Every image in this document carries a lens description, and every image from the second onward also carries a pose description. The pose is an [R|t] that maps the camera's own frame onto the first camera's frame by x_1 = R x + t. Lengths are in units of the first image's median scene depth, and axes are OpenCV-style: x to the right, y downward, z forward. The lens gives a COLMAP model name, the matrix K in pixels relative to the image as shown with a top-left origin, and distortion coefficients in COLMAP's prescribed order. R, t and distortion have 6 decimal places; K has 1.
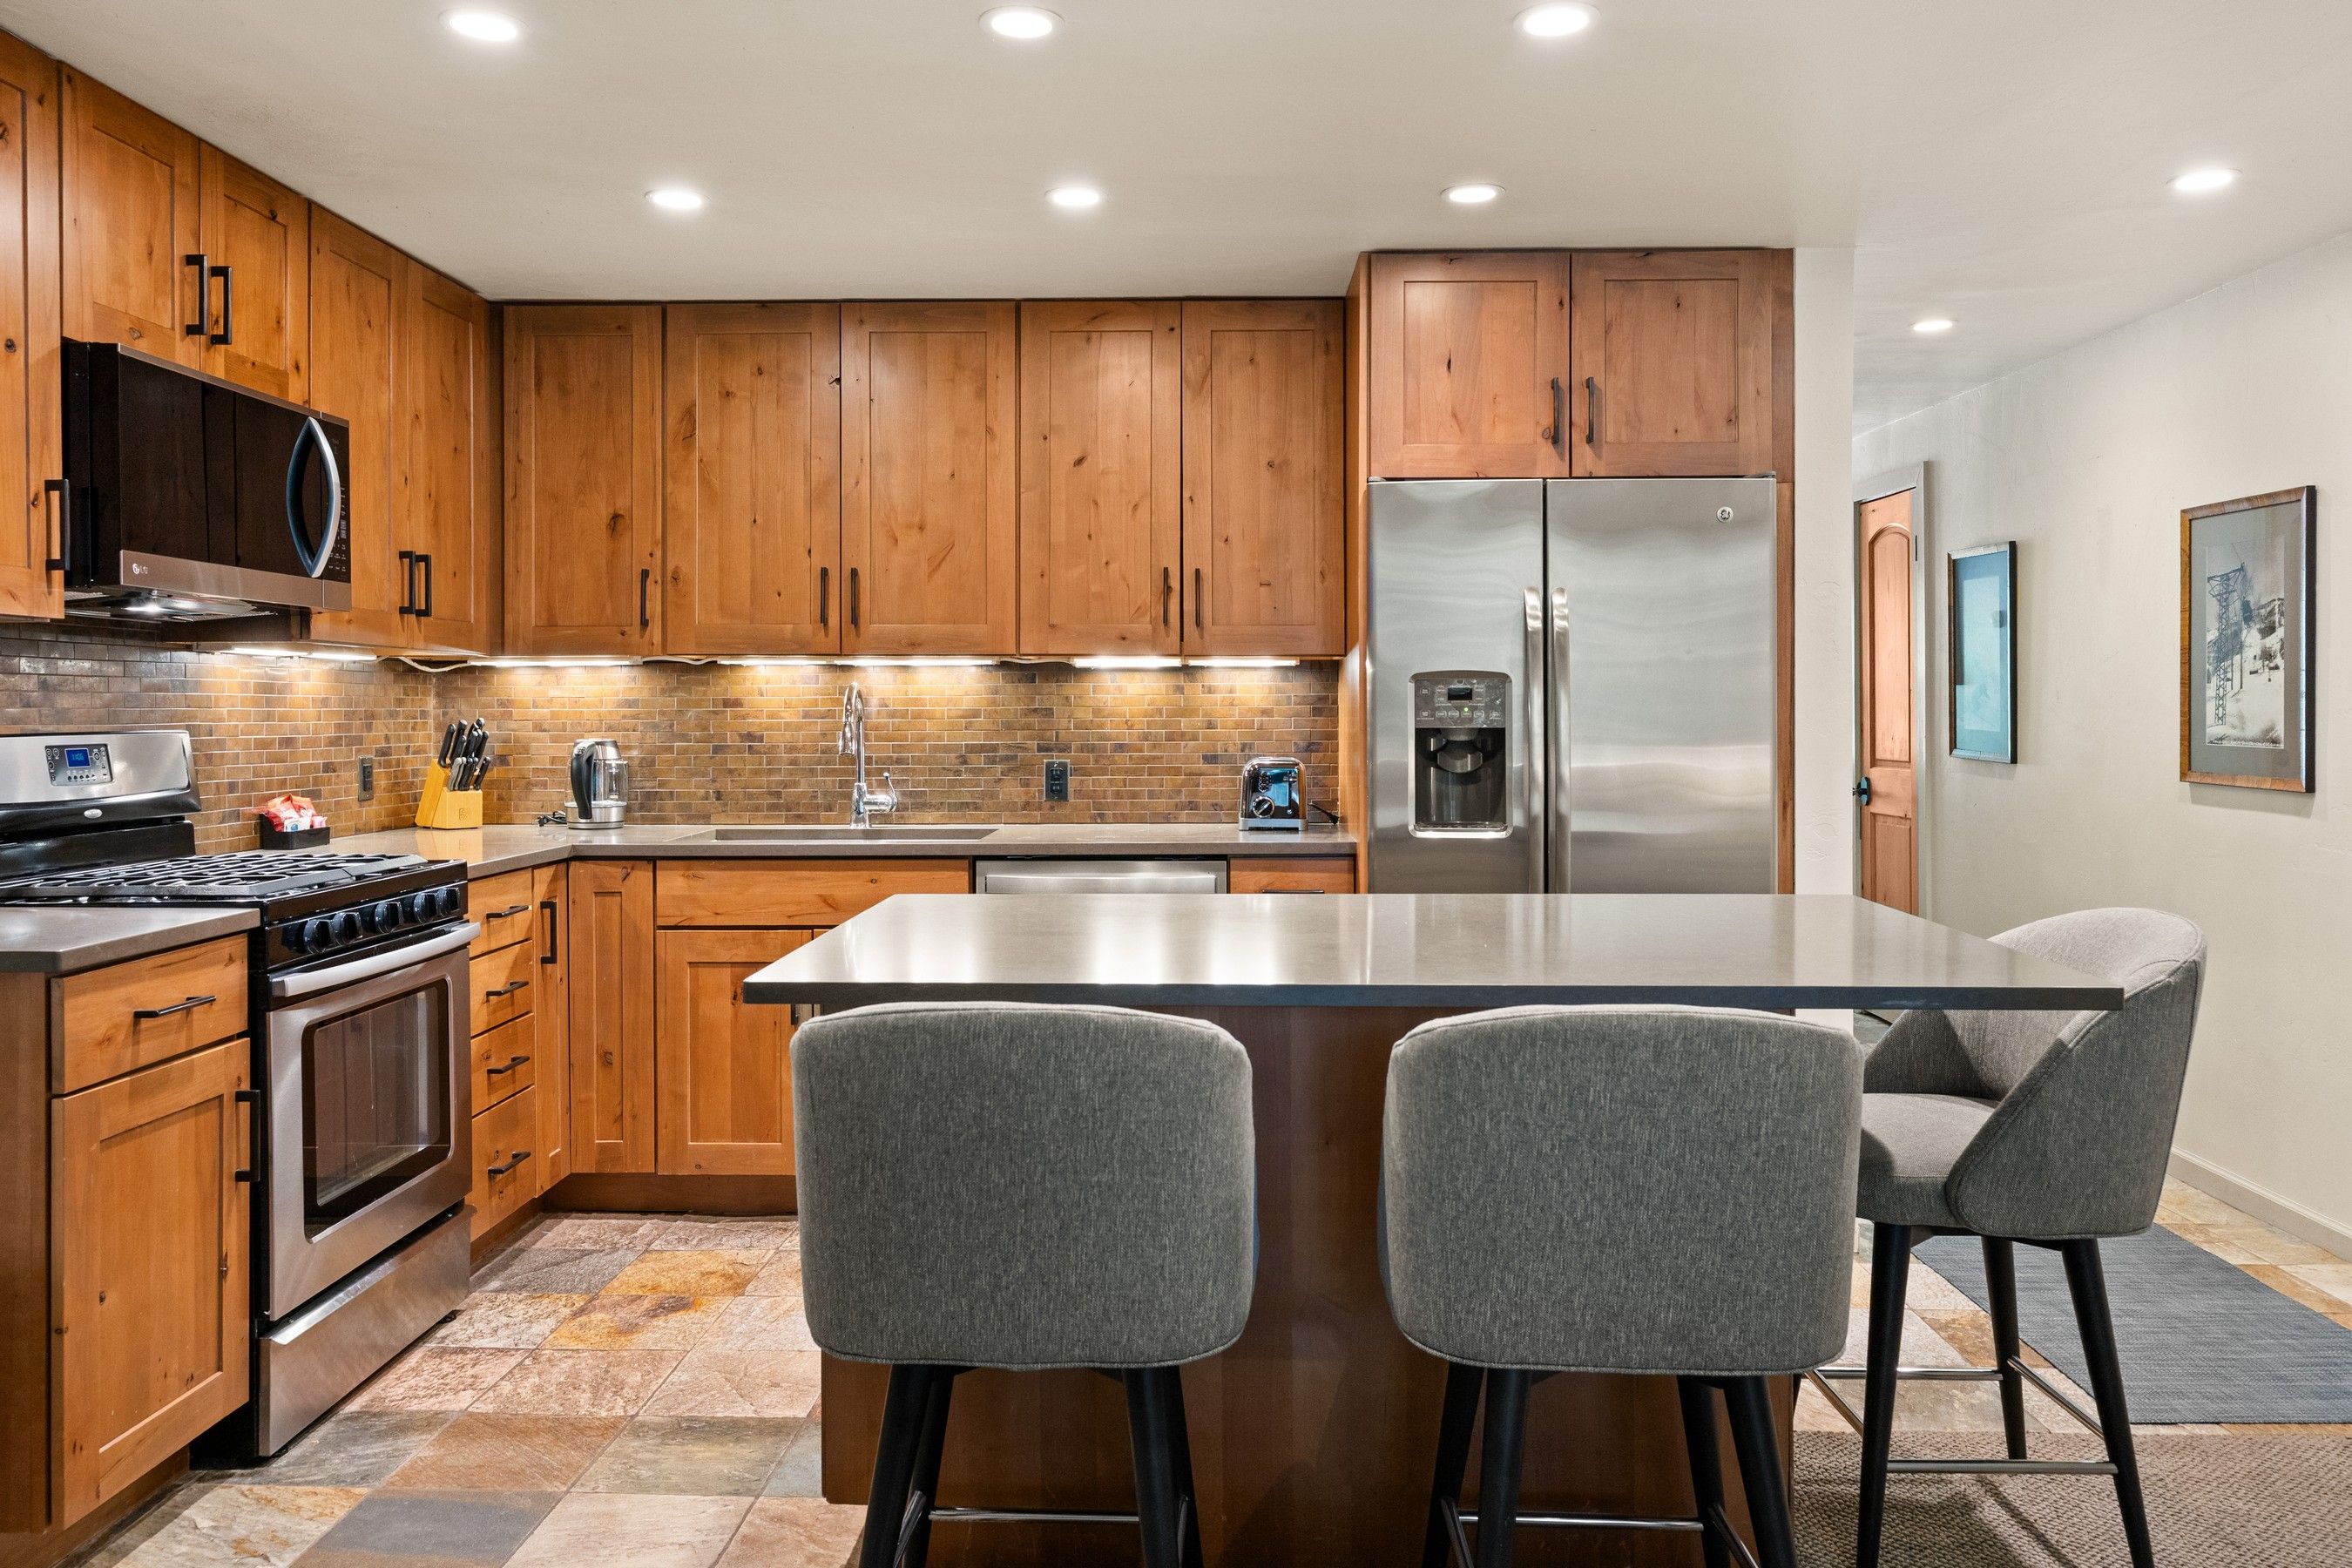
lens RADIAL K [[1728.6, 0, 1180.4], [0, 1728.6, 718.6], [0, 0, 1]] dist [0.002846, 0.000729]
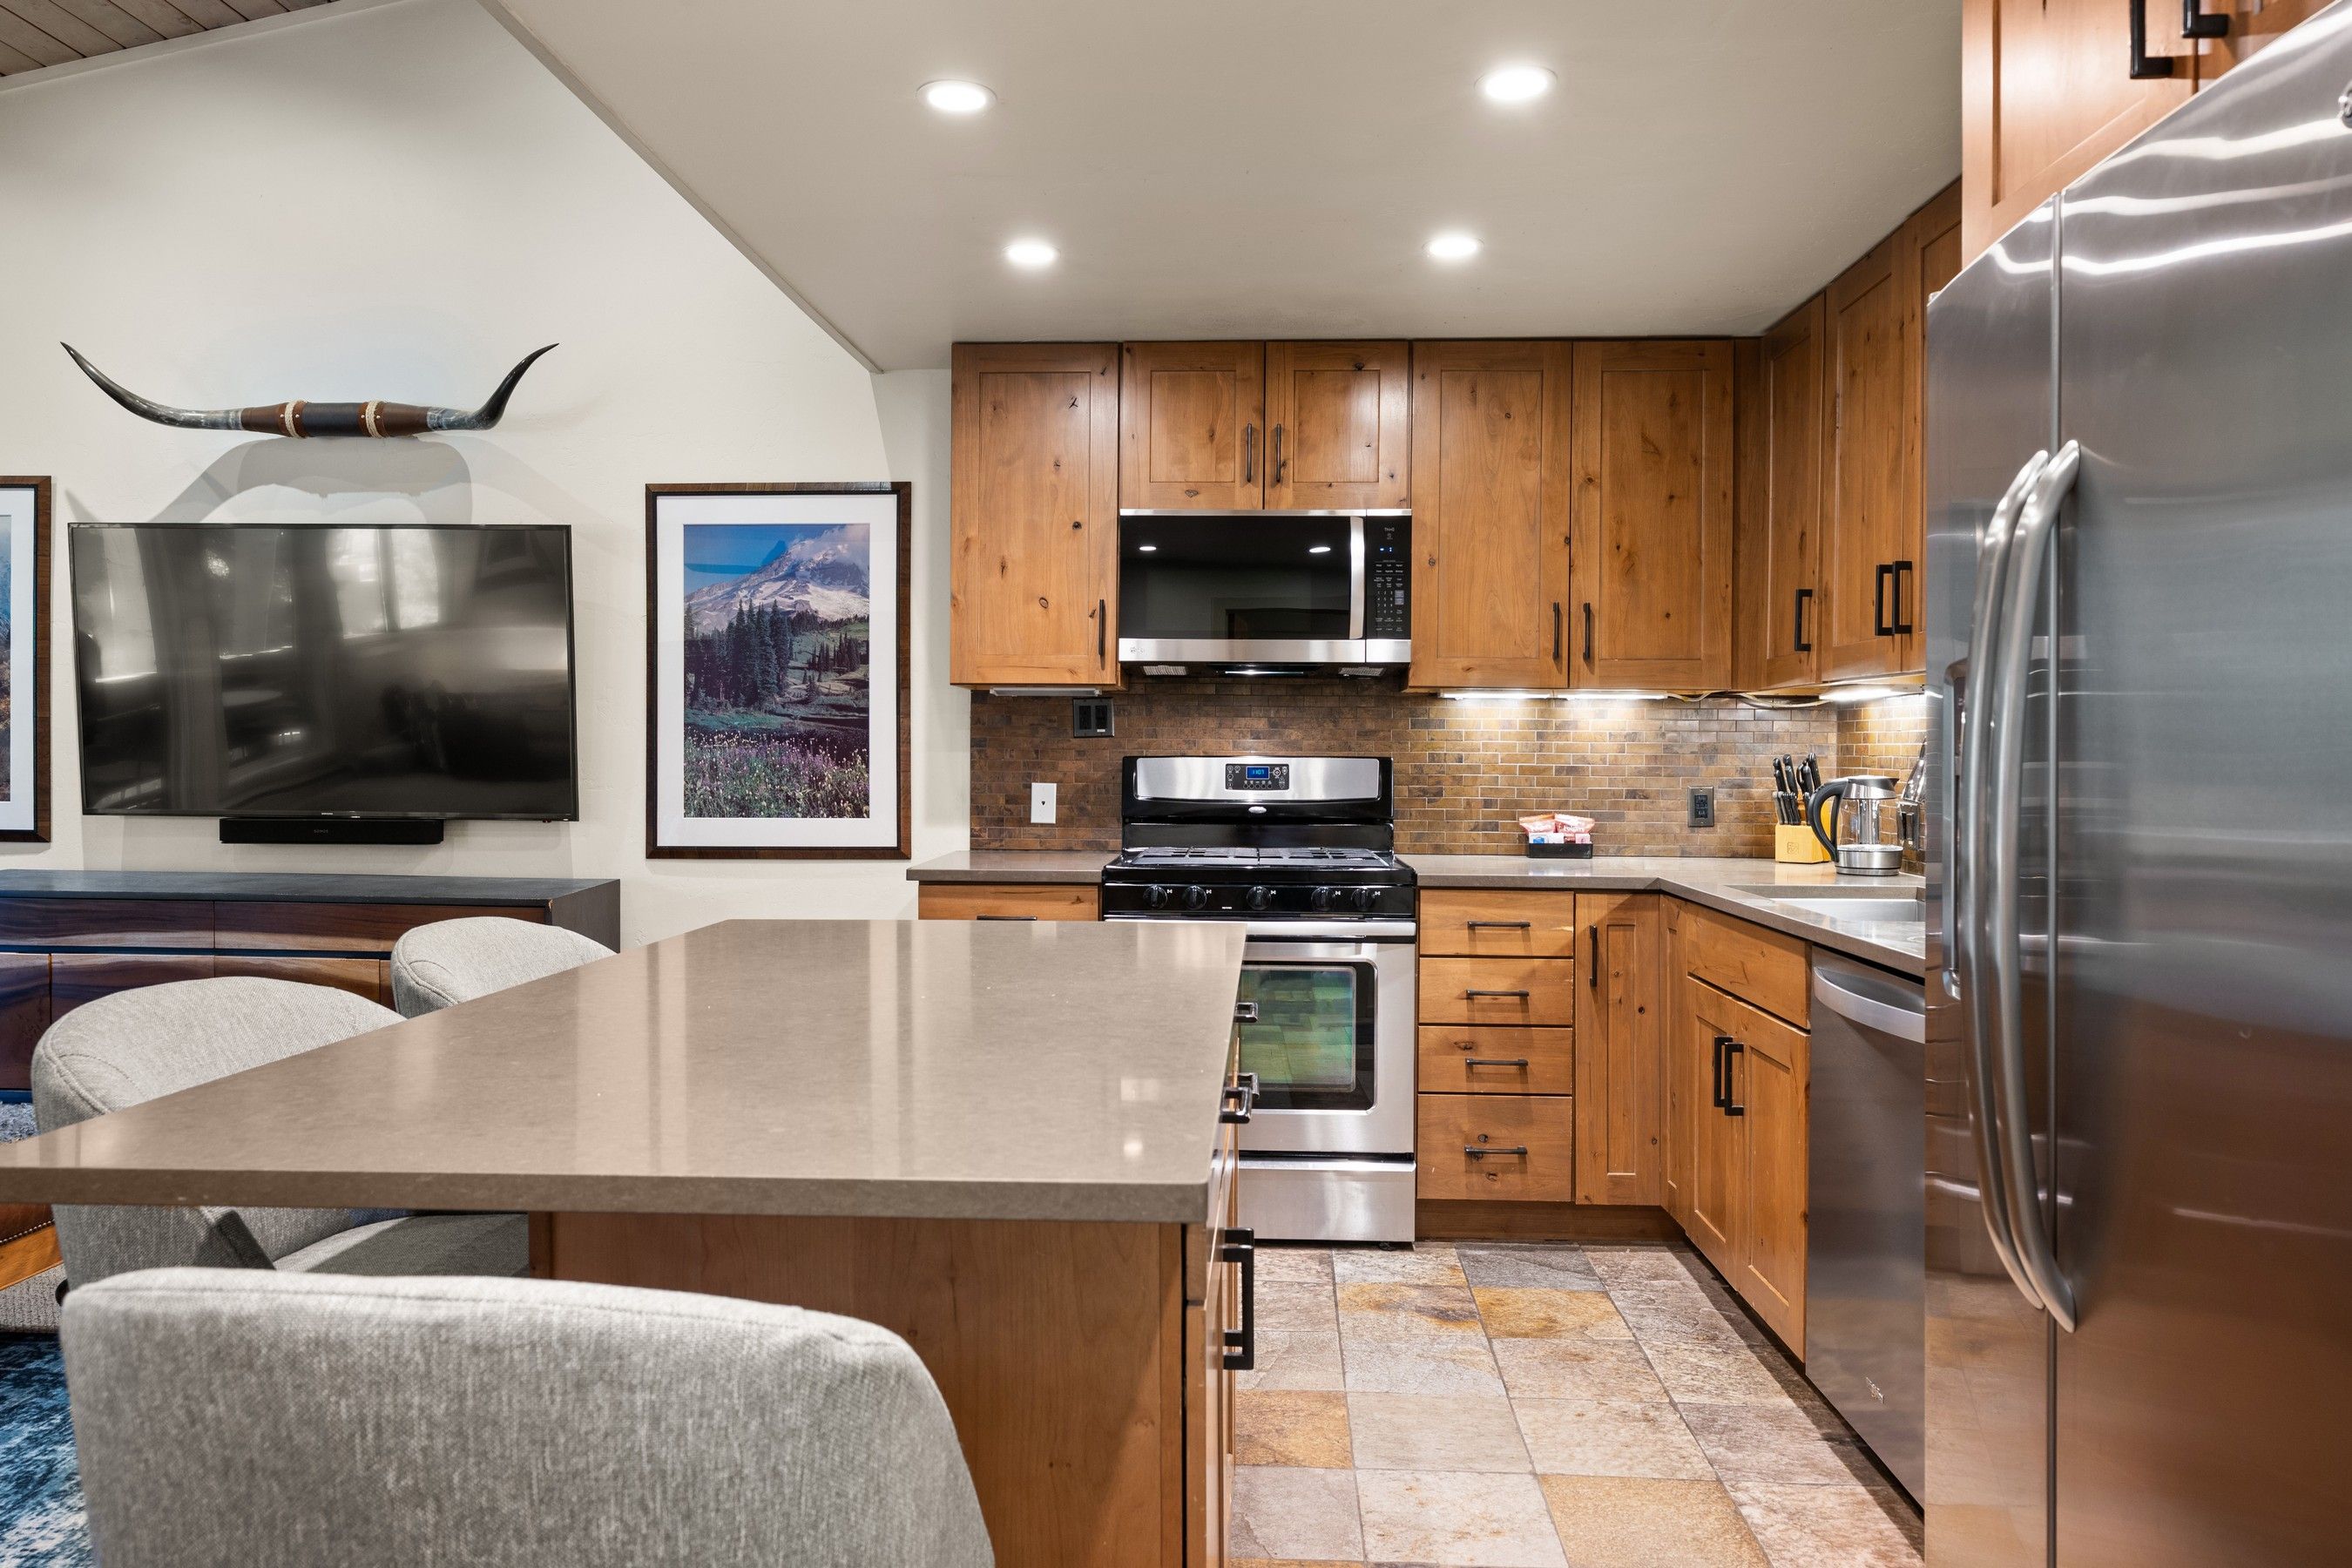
lens RADIAL K [[1556.0, 0, 1173.4], [0, 1556.0, 755.4], [0, 0, 1]] dist [-0.001029, 0.002870]
pose [[-0.026614, 0.006154, -0.999627, 0.556528], [-0.012052, 0.999906, 0.006476, -0.000315], [0.999573, 0.012220, -0.026538, 0.741112]]
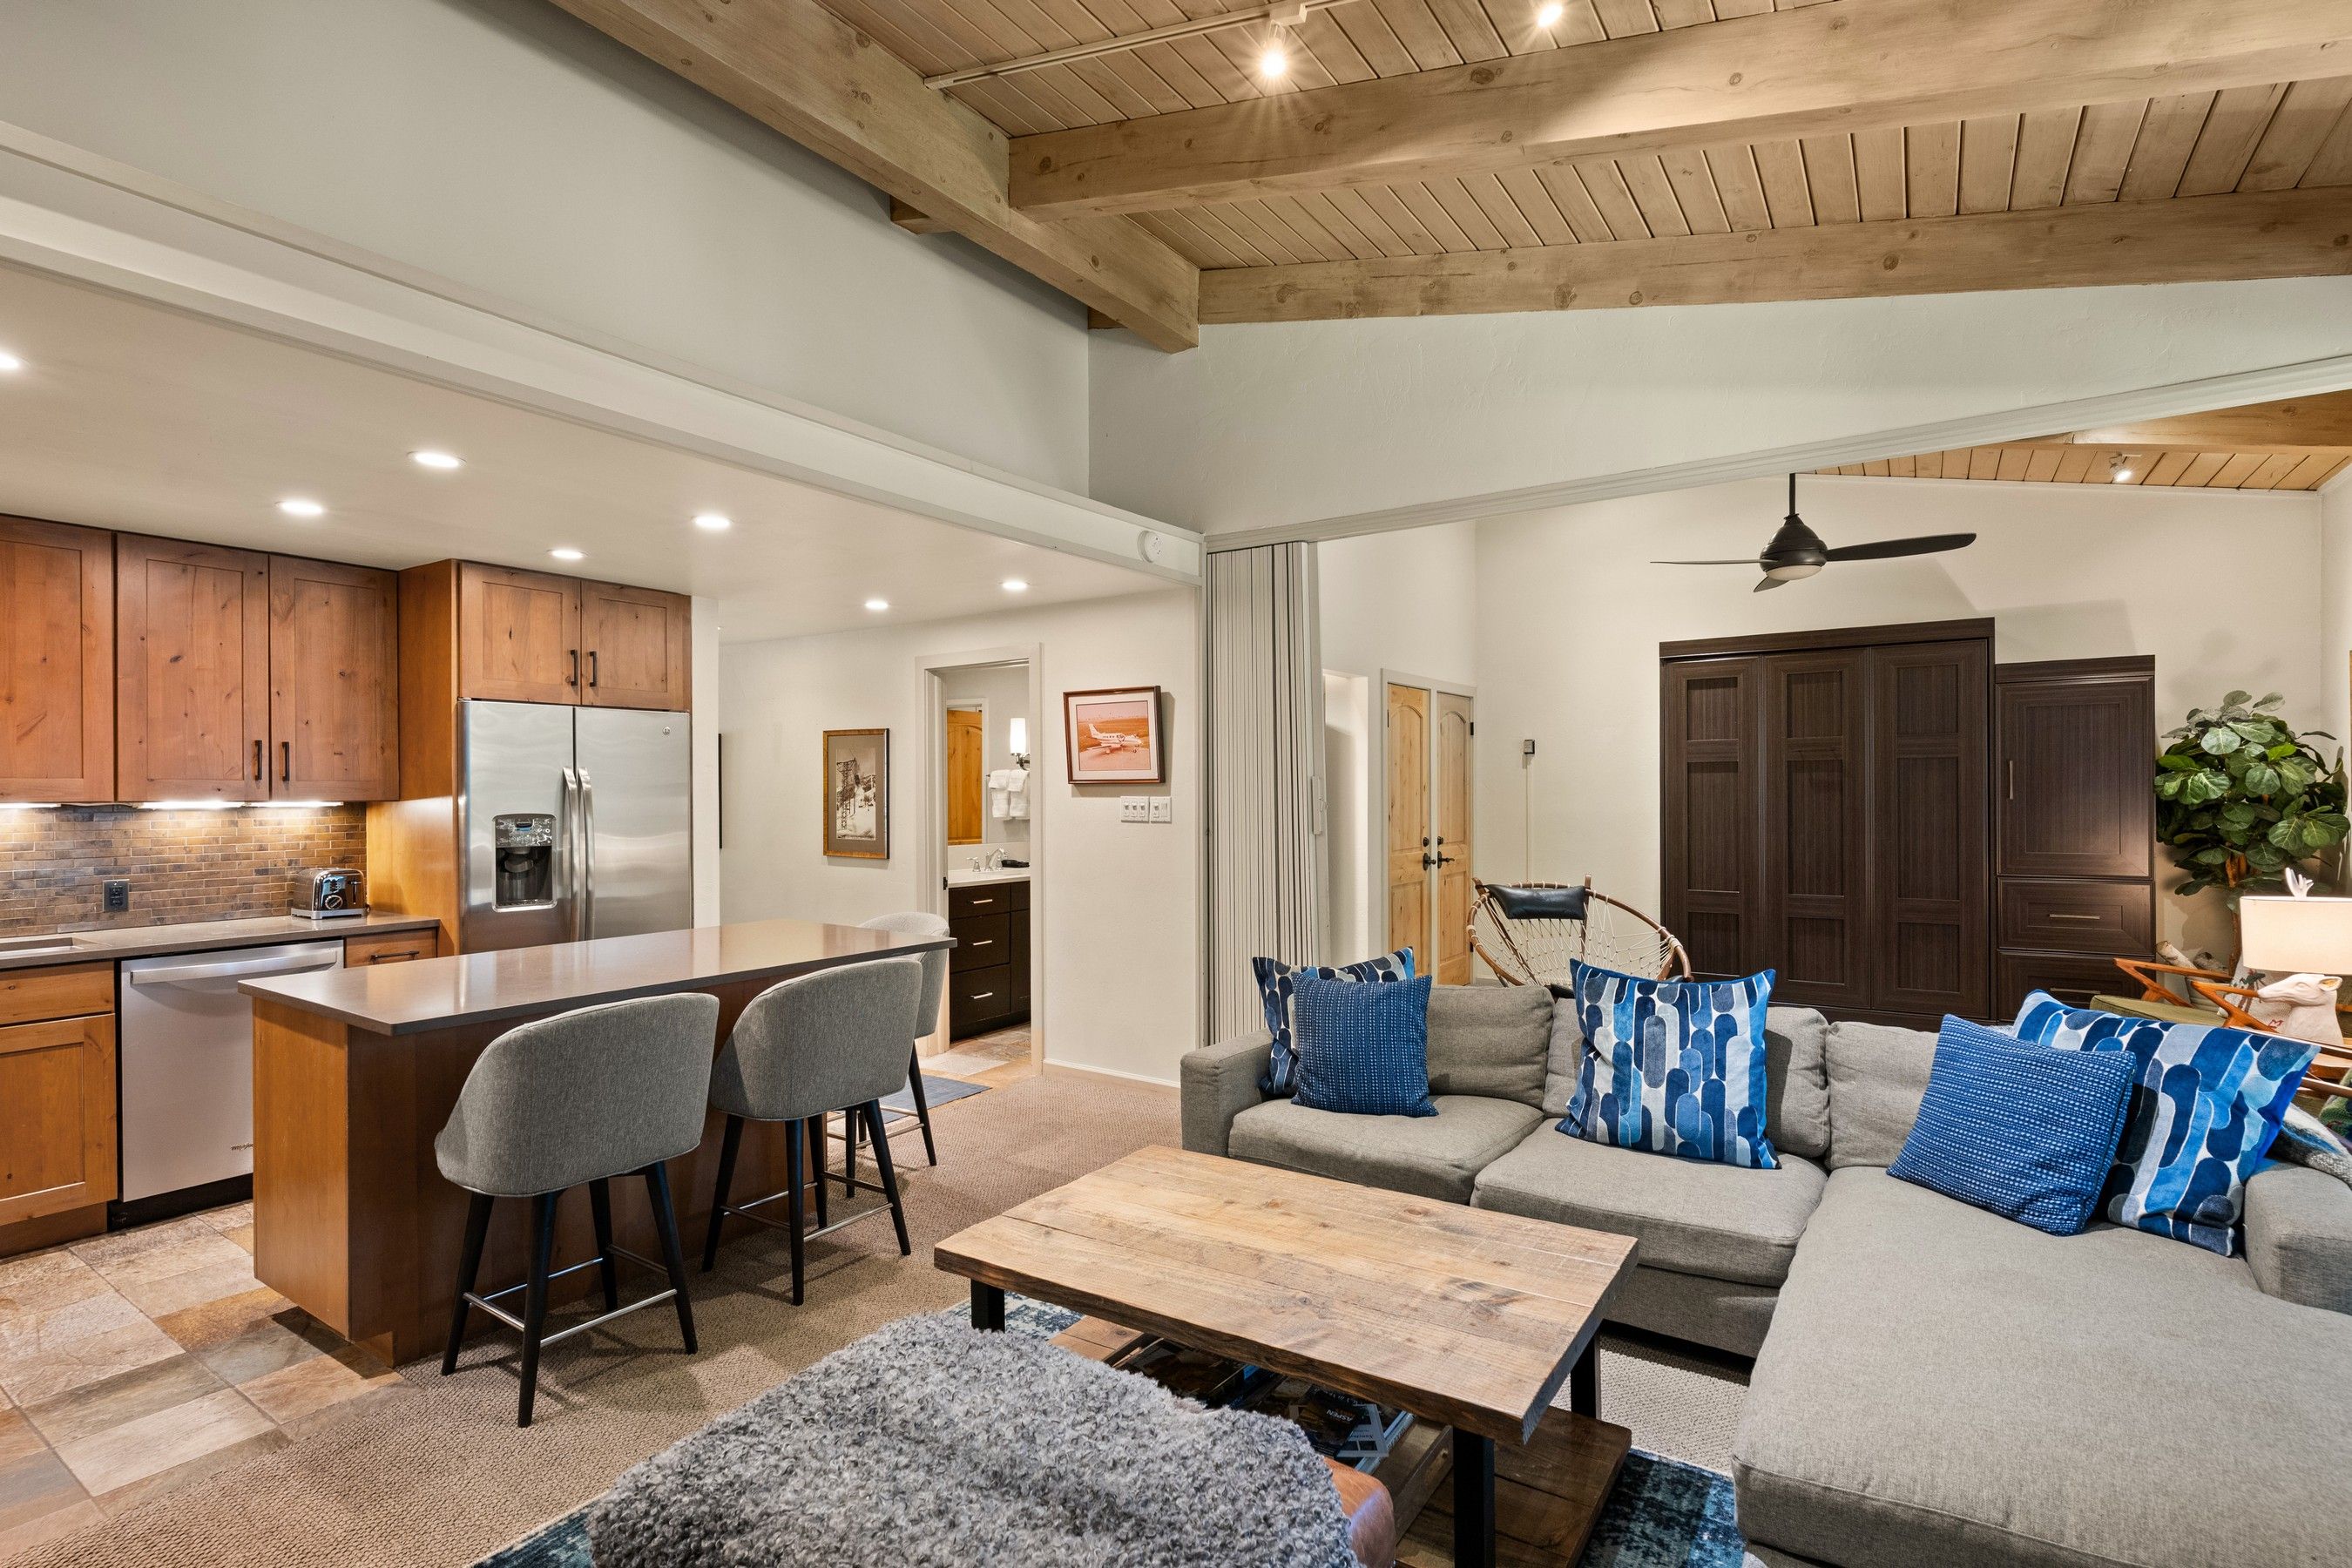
lens RADIAL K [[1125.8, 0, 1179.8], [0, 1125.8, 796.5], [0, 0, 1]] dist [-0.001562, 0.001624]
pose [[0.533600, -0.004334, 0.845726, -0.413174], [0.007974, 0.999968, 0.000093, -0.037357], [-0.845699, 0.006694, 0.533618, -0.145973]]
